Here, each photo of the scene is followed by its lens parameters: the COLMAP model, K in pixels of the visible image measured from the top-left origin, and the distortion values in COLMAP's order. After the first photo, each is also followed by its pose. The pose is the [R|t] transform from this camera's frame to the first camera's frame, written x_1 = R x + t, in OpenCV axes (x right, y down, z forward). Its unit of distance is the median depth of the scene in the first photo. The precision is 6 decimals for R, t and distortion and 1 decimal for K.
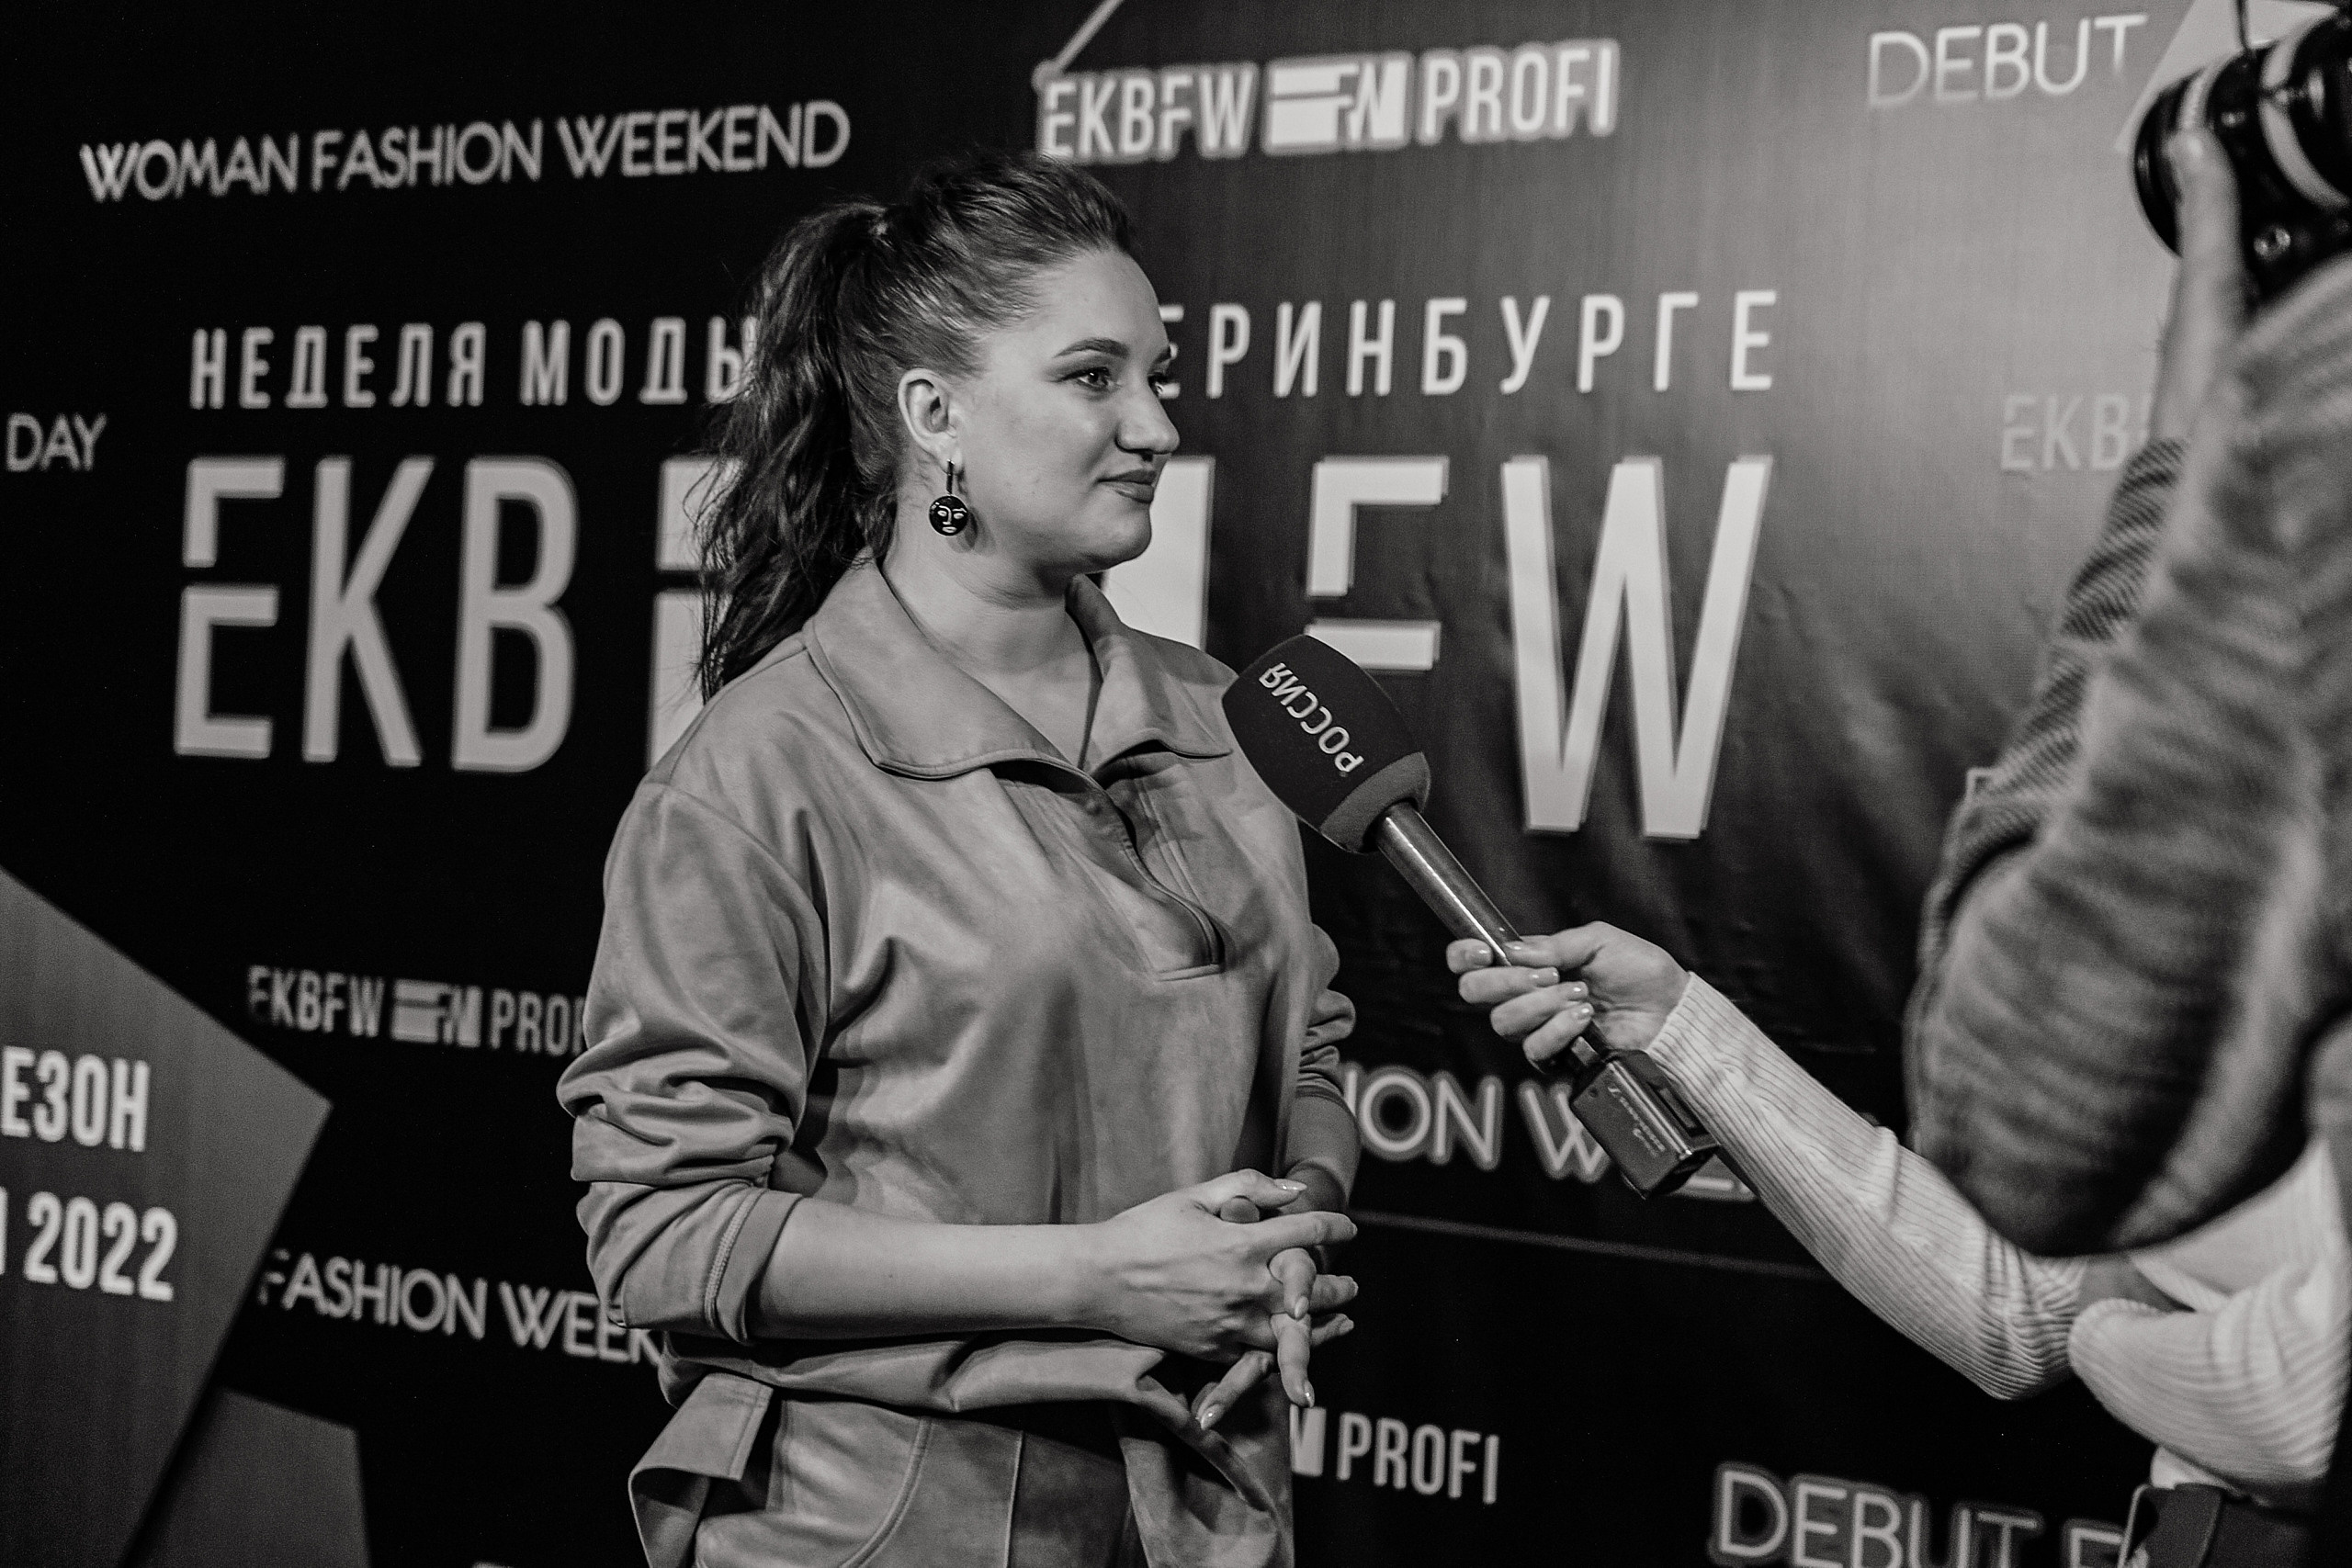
lens RADIAL K [[3598.4, 0, 1172.2], [0, 3598.4, 779.9], [0, 0, 1]] dist [0.105683, 0.000000]
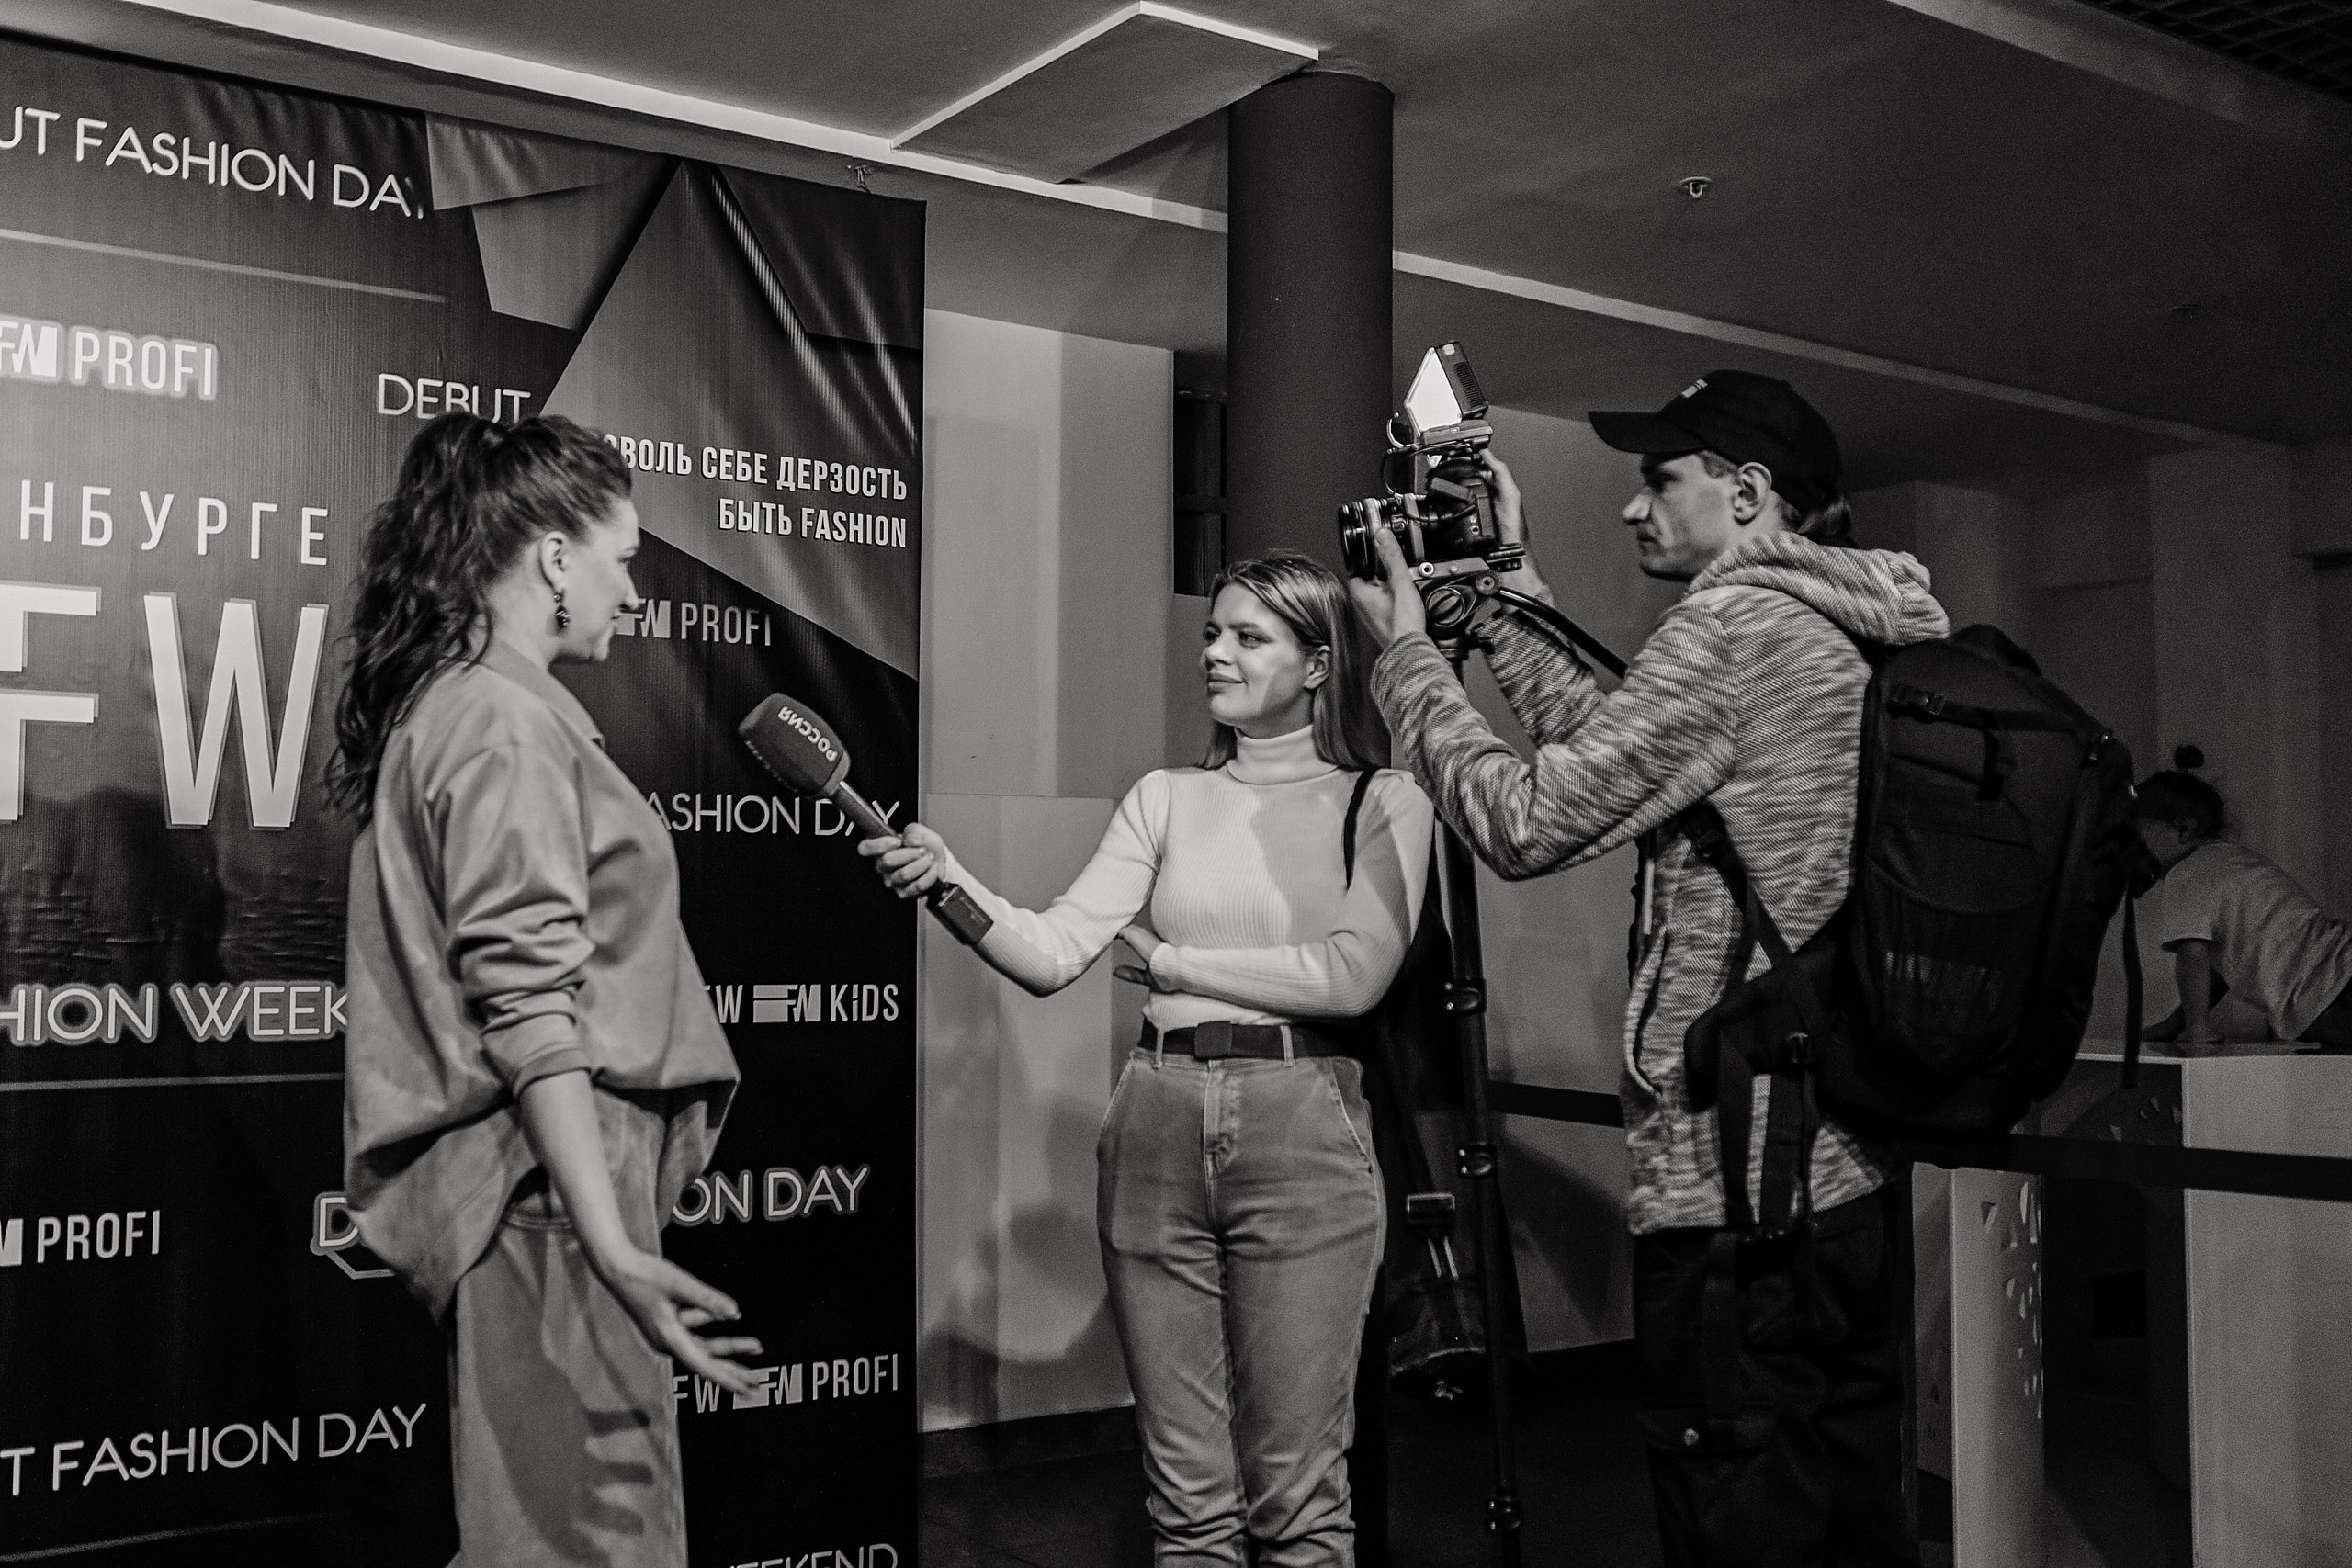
lens RADIAL K [[2538.4, 0, 1162.8], [0, 2538.4, 770.0], [0, 0, 1]] dist [0.066253, 0.000000]
pose [[0.424862, 0.013112, 0.905163, -0.689774], [0.028679, 0.999198, -0.027936, 0.031133], [-0.904804, 0.037828, 0.424146, 0.112780]]
